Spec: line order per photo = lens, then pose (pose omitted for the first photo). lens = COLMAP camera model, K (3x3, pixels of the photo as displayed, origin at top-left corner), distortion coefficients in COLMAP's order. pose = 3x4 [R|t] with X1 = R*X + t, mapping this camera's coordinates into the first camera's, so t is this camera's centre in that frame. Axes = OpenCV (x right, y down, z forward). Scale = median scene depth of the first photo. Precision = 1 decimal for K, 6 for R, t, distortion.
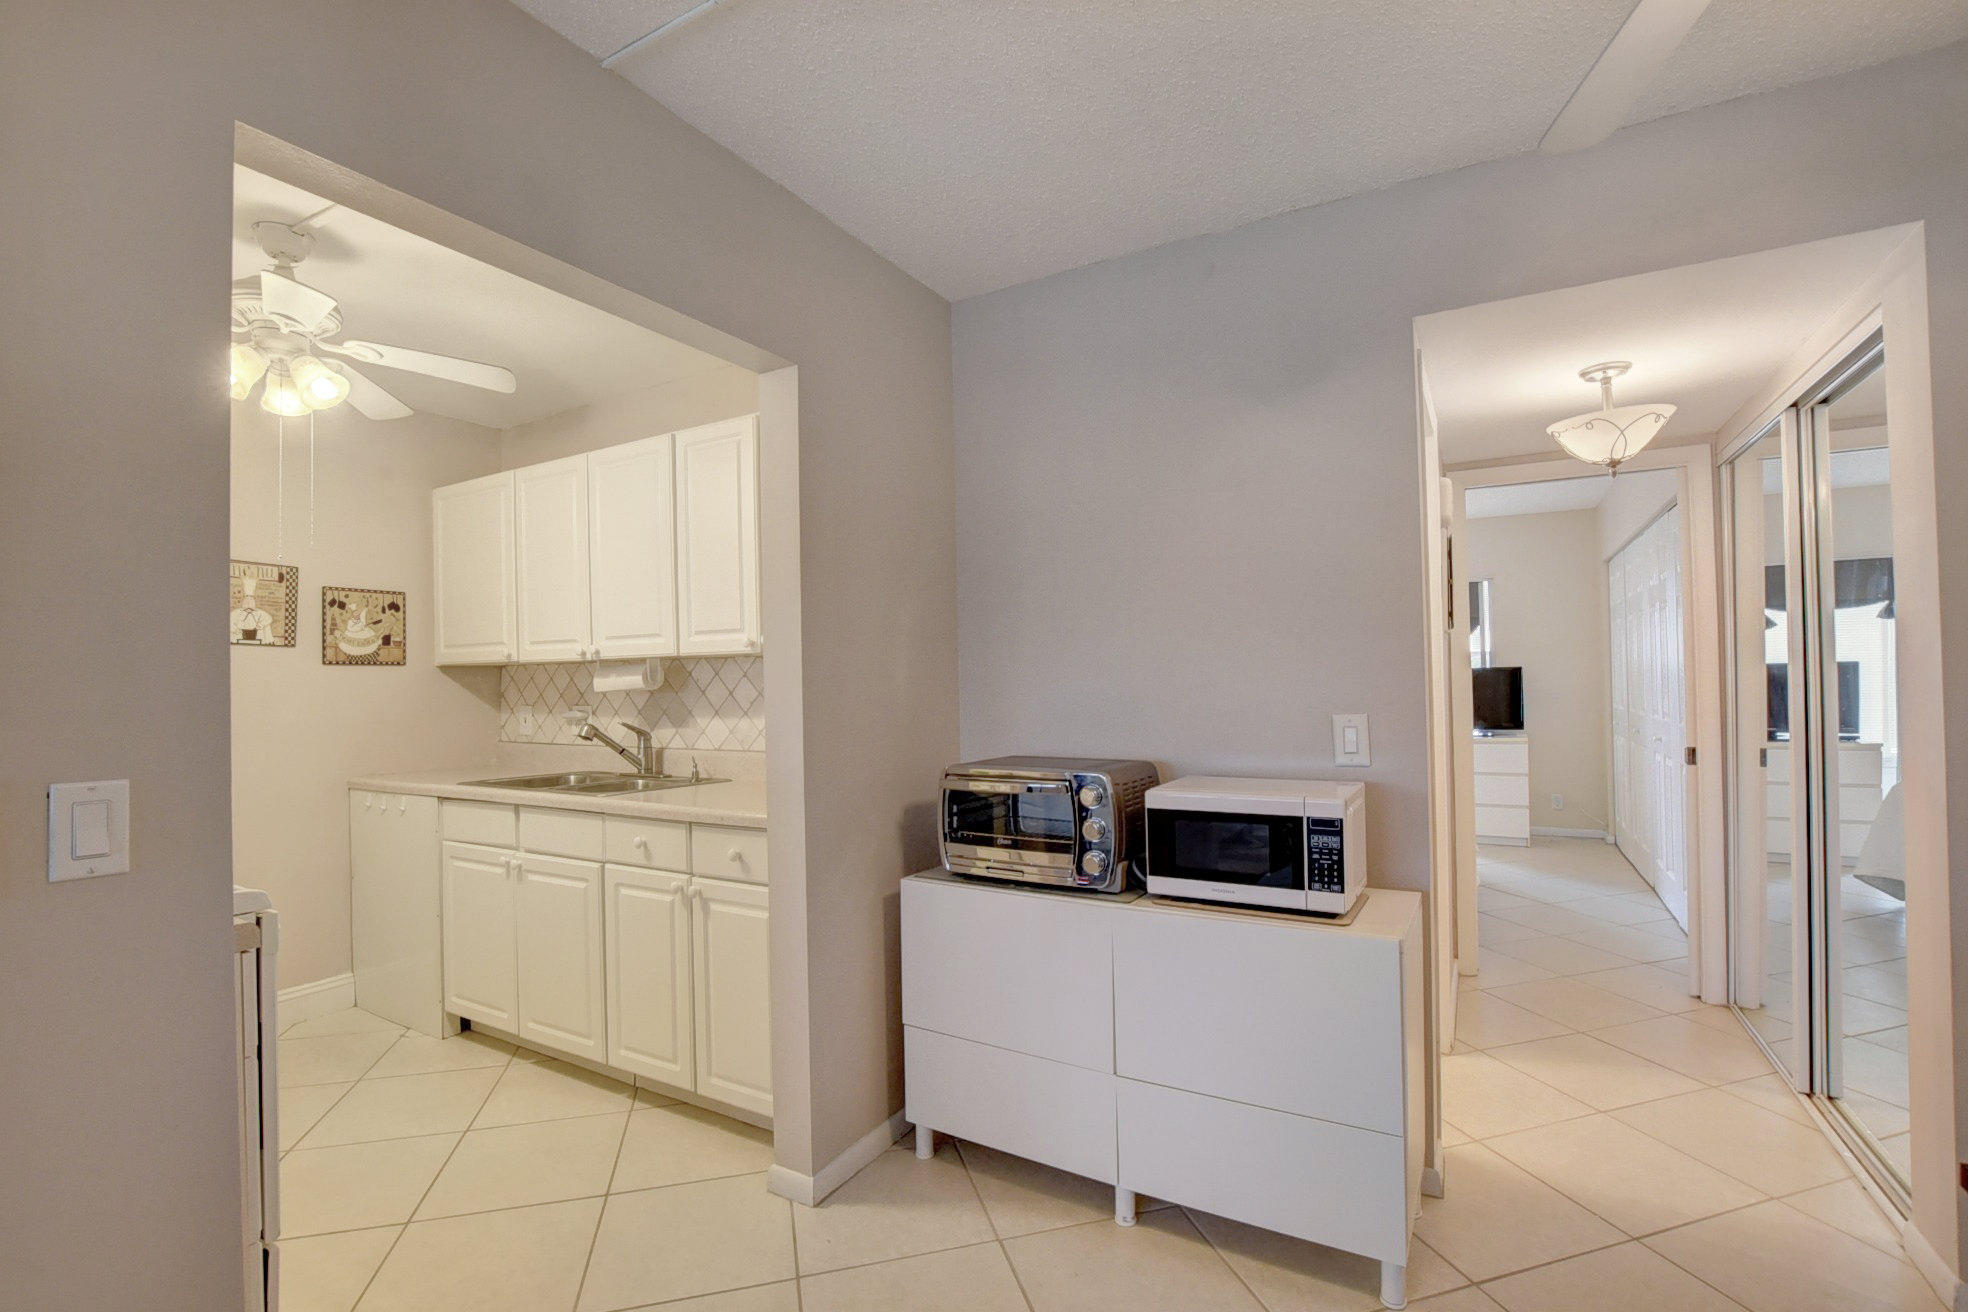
lens RADIAL K [[877.8, 0, 979.4], [0, 877.8, 672.3], [0, 0, 1]] dist [-0.029657, 0.003231]
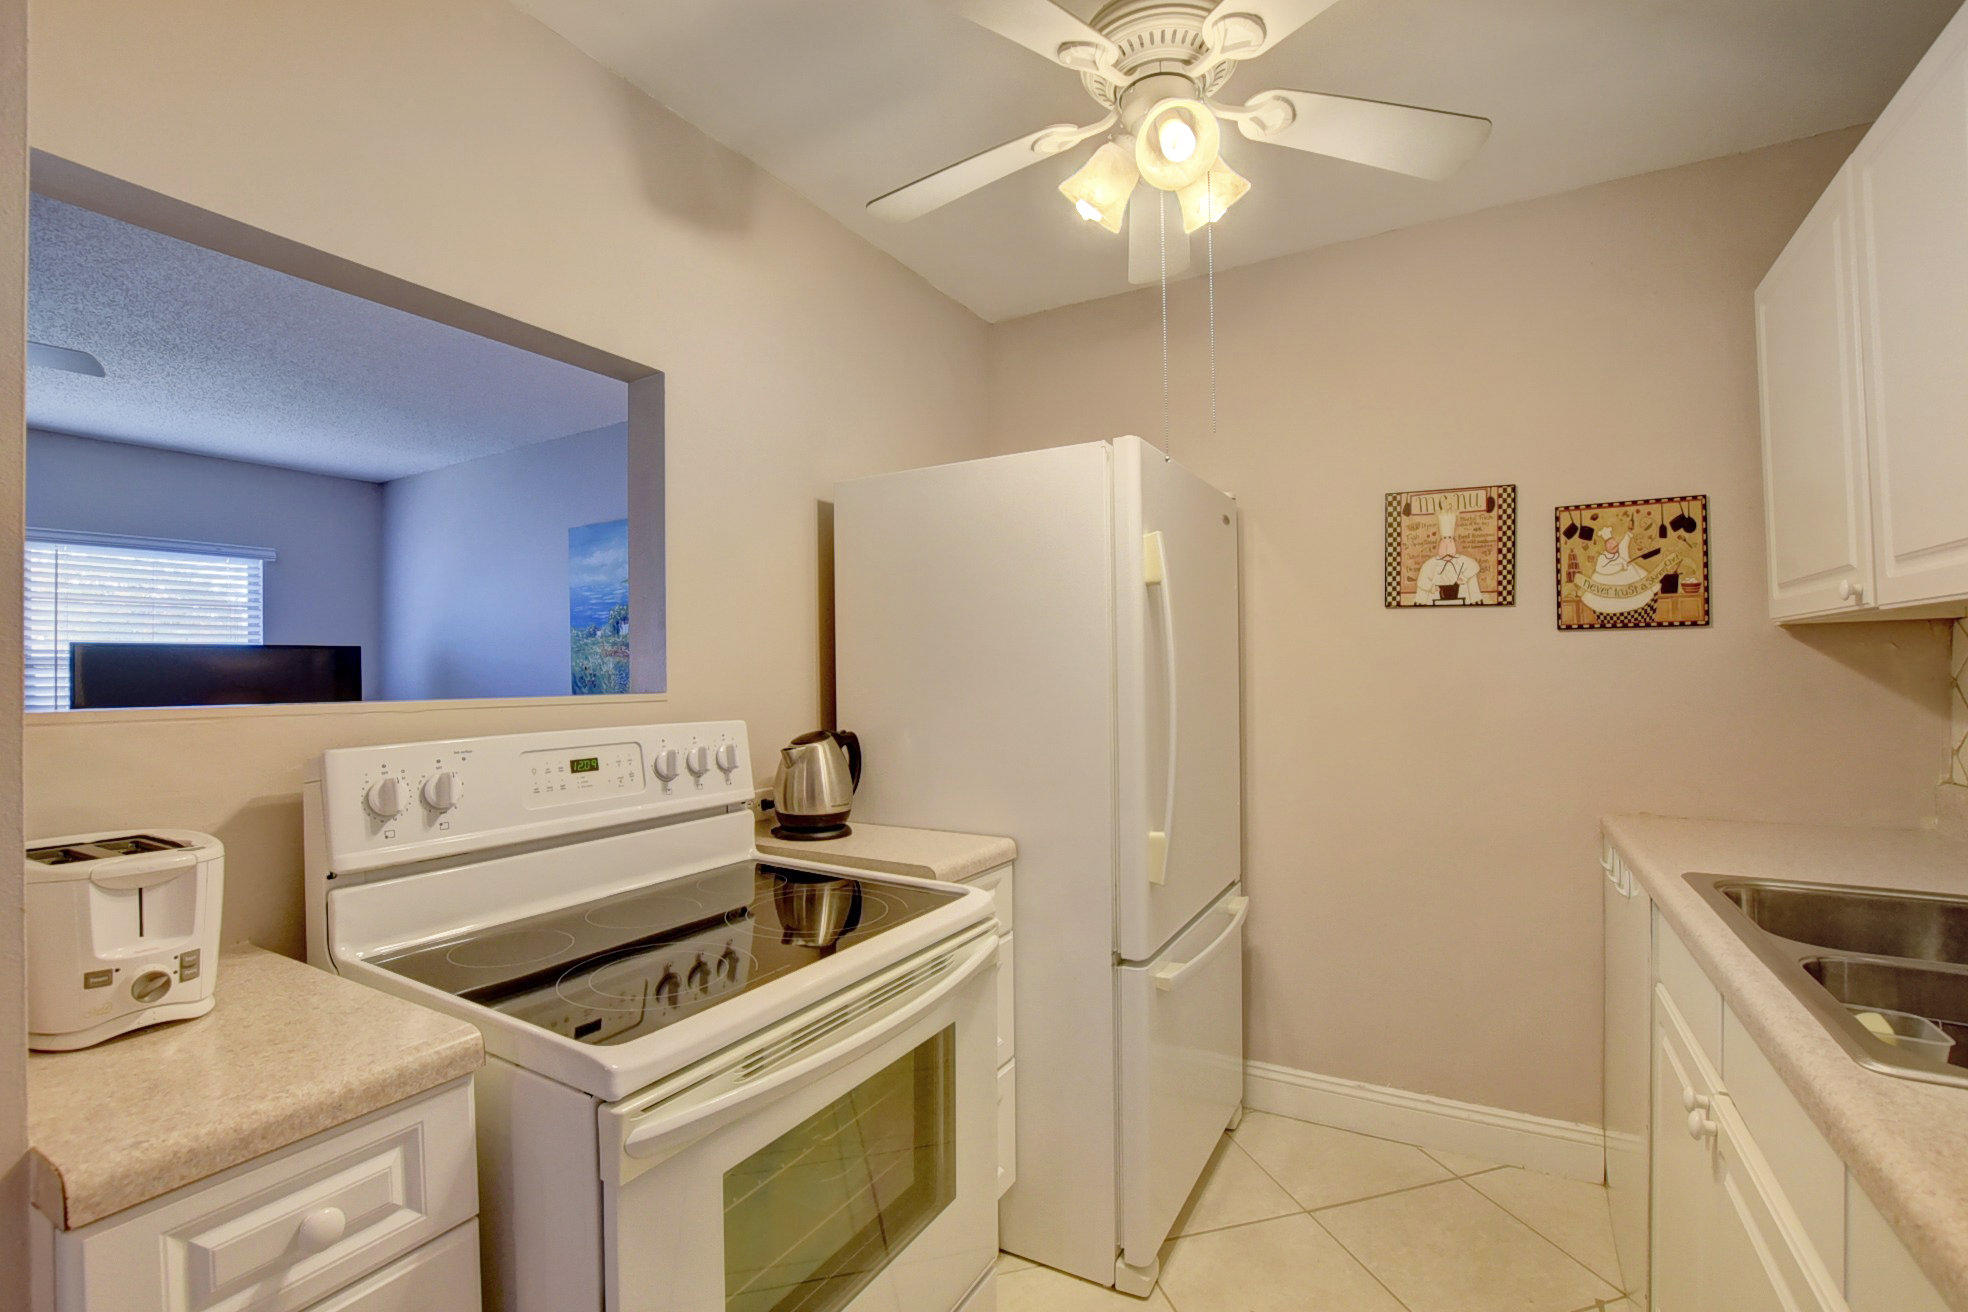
lens RADIAL K [[877.8, 0, 1004.3], [0, 877.8, 669.7], [0, 0, 1]] dist [-0.029657, 0.003231]
pose [[0.022387, 0.013302, -0.999661, -0.131910], [0.023163, 0.999636, 0.013820, 0.001732], [0.999481, -0.023465, 0.022071, 0.584668]]
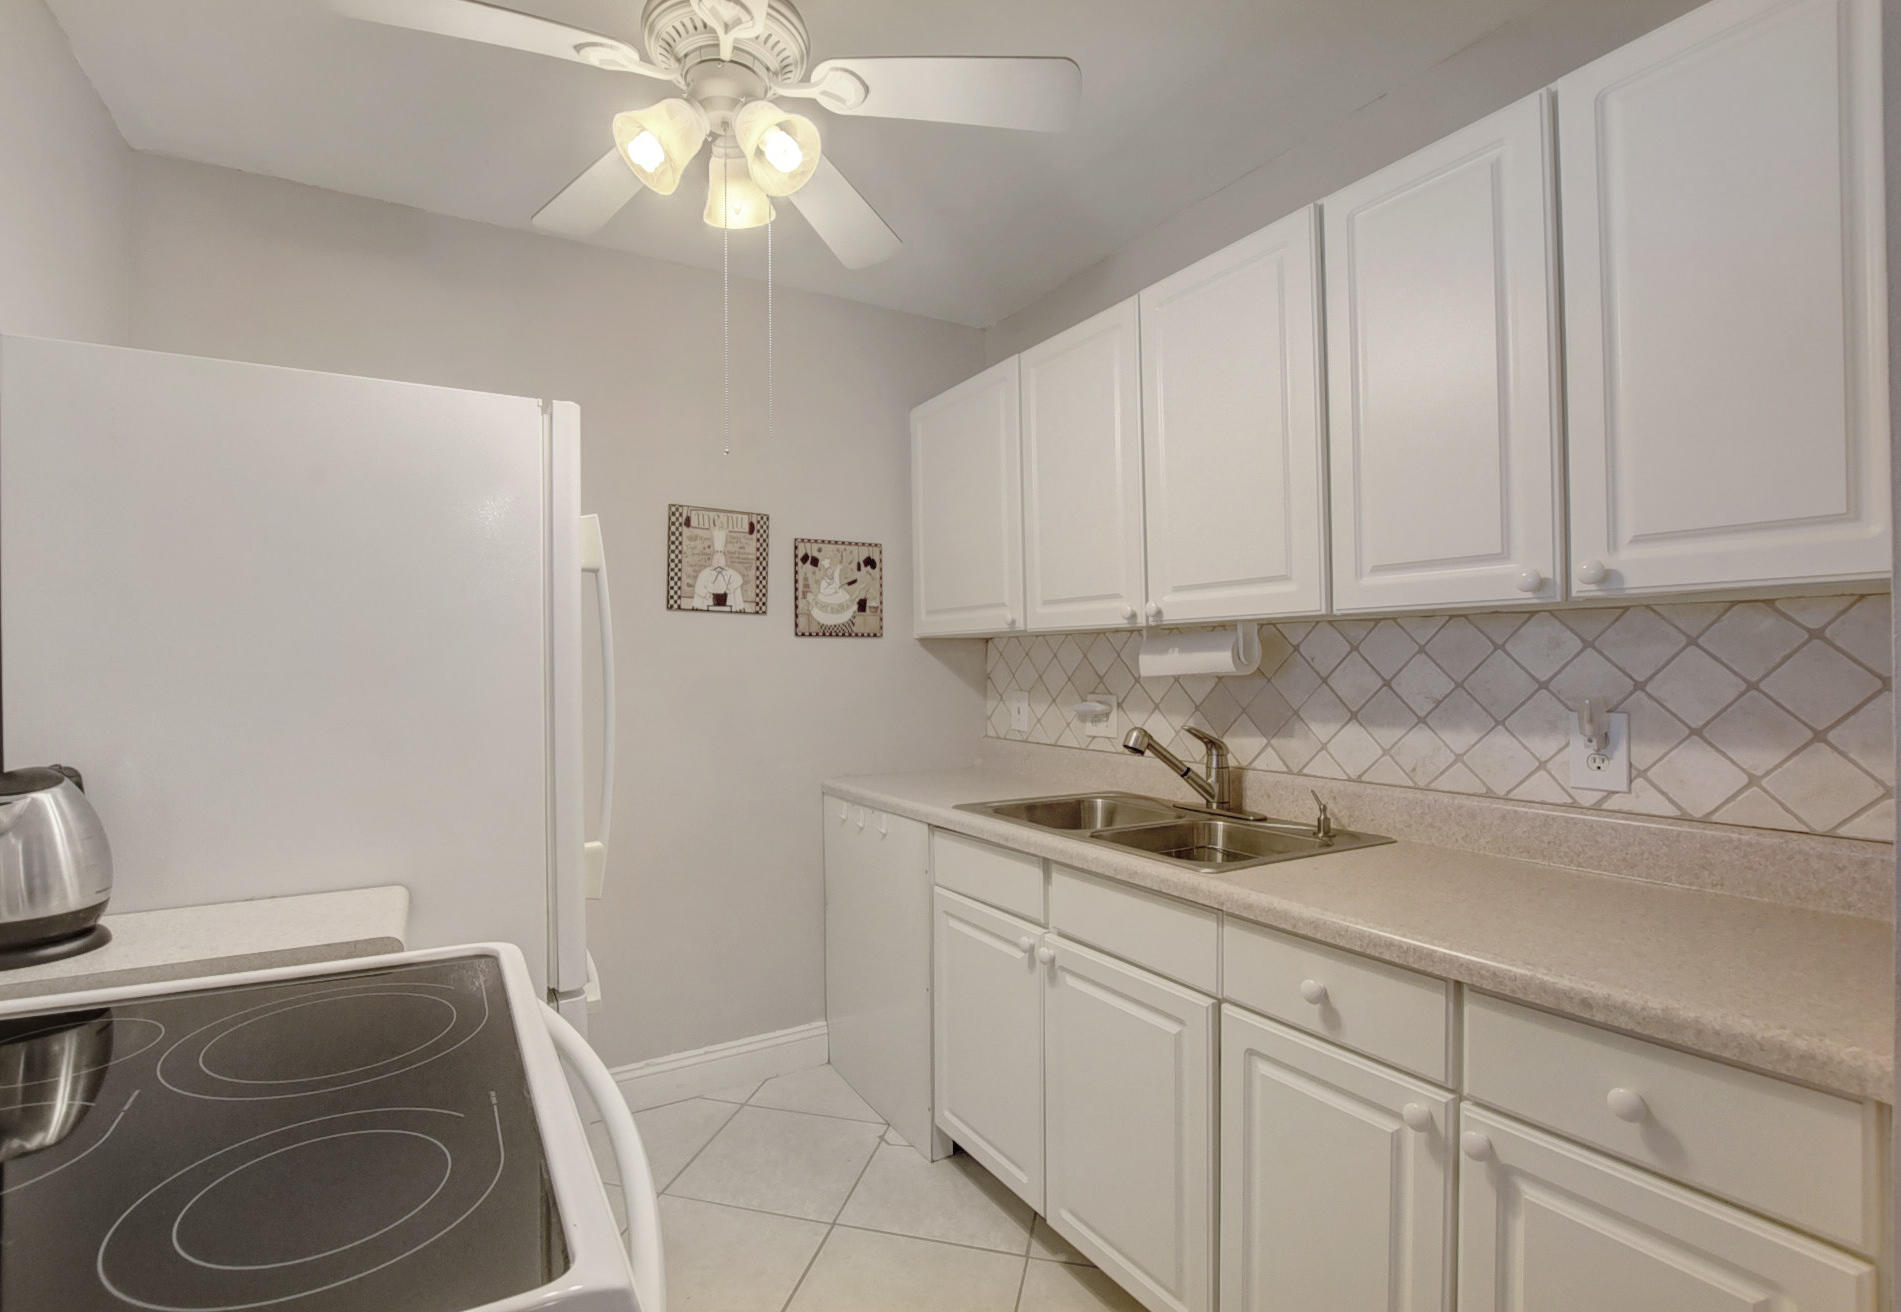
lens RADIAL K [[866.9, 0, 922.6], [0, 866.9, 667.6], [0, 0, 1]] dist [-0.024159, 0.002805]
pose [[0.870115, 0.011962, -0.492704, -0.264539], [-0.000553, 0.999728, 0.023296, 0.001237], [0.492849, -0.019997, 0.869885, 0.363399]]
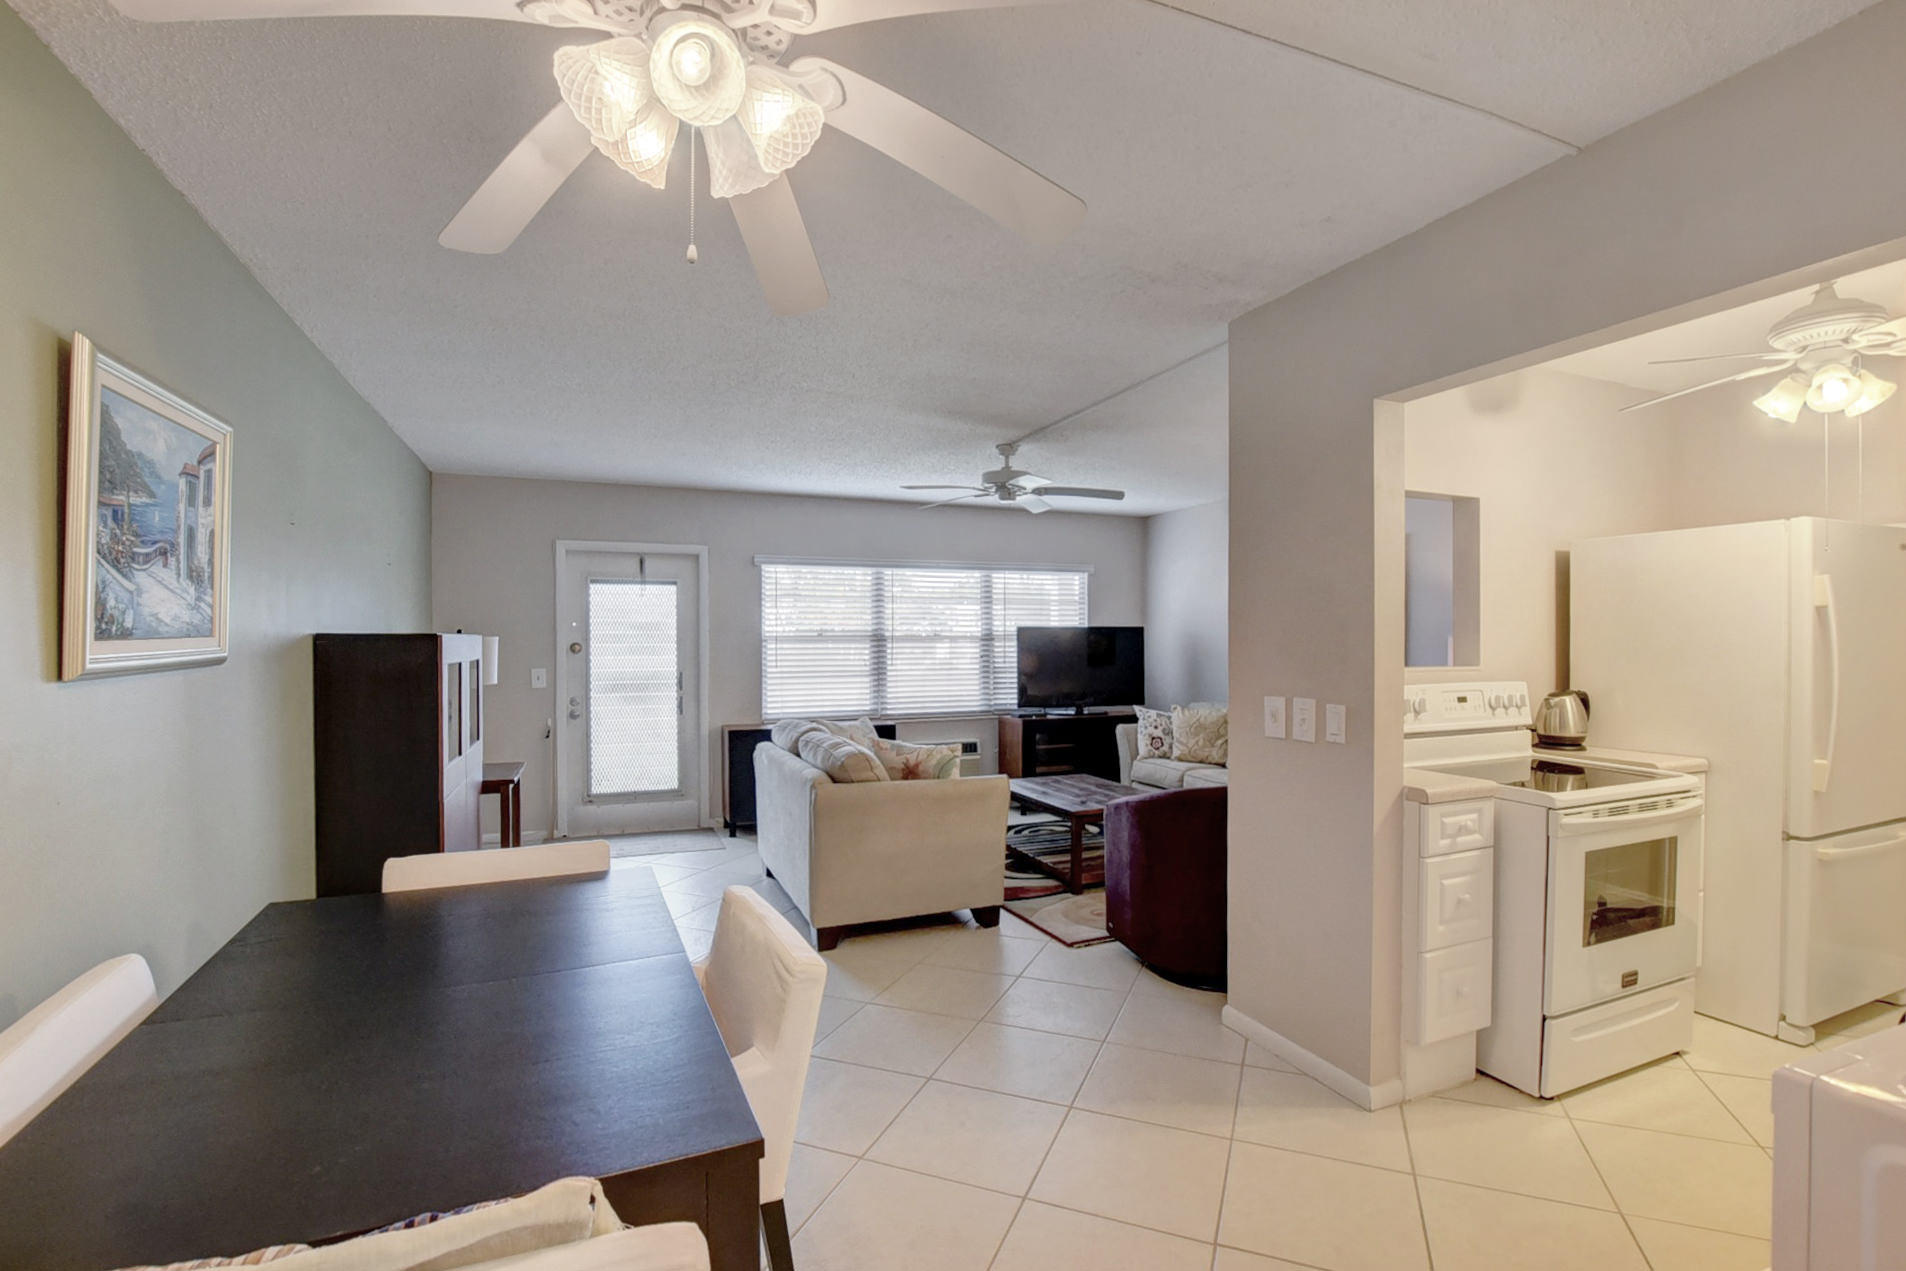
lens RADIAL K [[850.2, 0, 980.0], [0, 850.2, 649.3], [0, 0, 1]] dist [-0.029657, 0.003231]
pose [[-0.590961, 0.026931, -0.806250, 0.469792], [0.022977, 0.999599, 0.016548, -0.030706], [0.806373, -0.008745, -0.591343, 0.502999]]
